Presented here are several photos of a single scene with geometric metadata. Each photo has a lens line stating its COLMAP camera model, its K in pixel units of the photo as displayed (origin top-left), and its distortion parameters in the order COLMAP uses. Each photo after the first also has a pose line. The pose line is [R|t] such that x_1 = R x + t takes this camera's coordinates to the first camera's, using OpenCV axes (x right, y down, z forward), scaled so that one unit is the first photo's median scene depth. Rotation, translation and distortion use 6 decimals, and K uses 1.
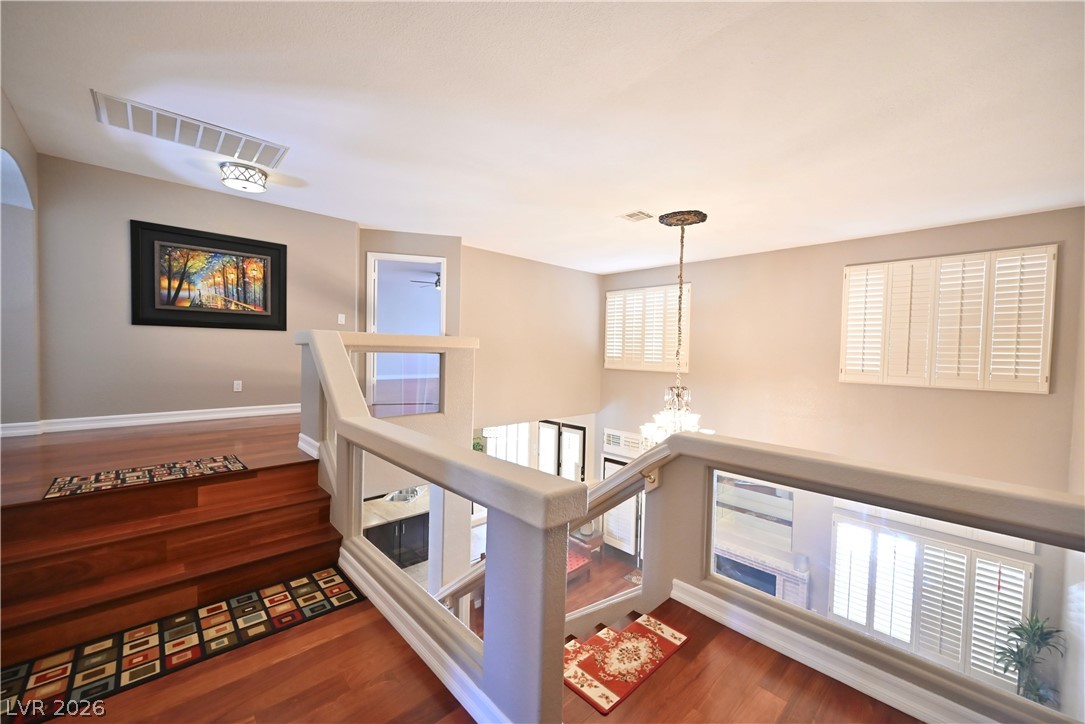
lens RADIAL K [[425.0, 0, 539.5], [0, 425.0, 387.4], [0, 0, 1]] dist [0.001131, -0.000023]
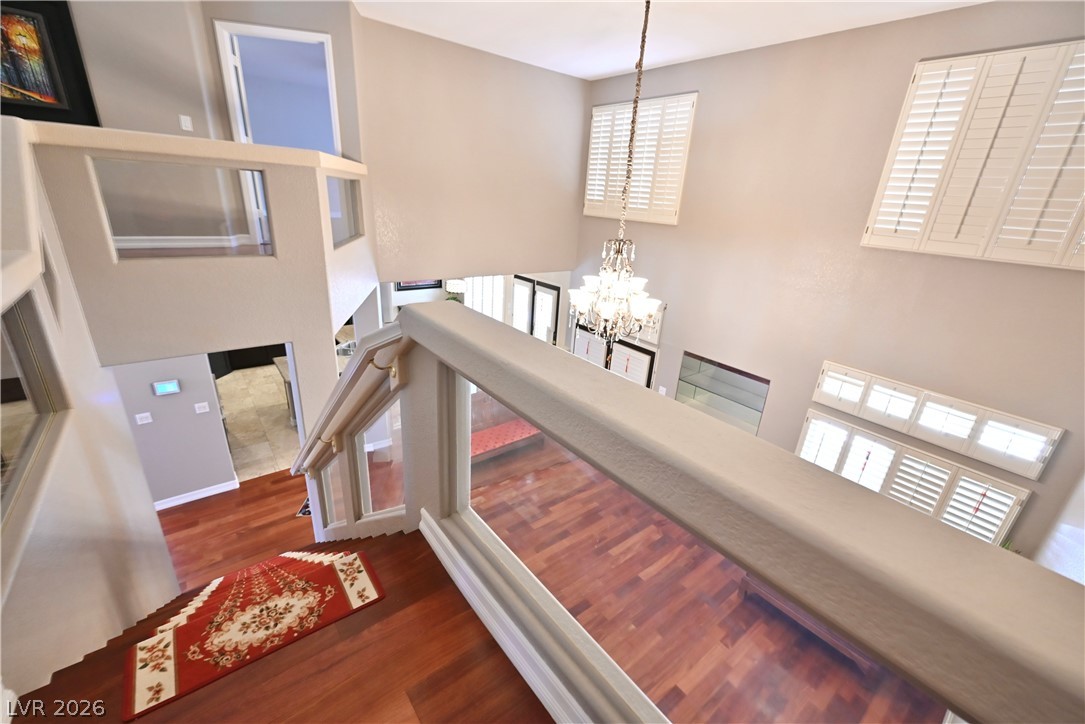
lens RADIAL K [[425.0, 0, 548.1], [0, 425.0, 381.1], [0, 0, 1]] dist [0.001131, -0.000023]
pose [[0.994134, 0.077610, -0.075332, 0.244464], [-0.050023, 0.947454, 0.315957, 0.003838], [0.095895, -0.310336, 0.945778, 0.175909]]
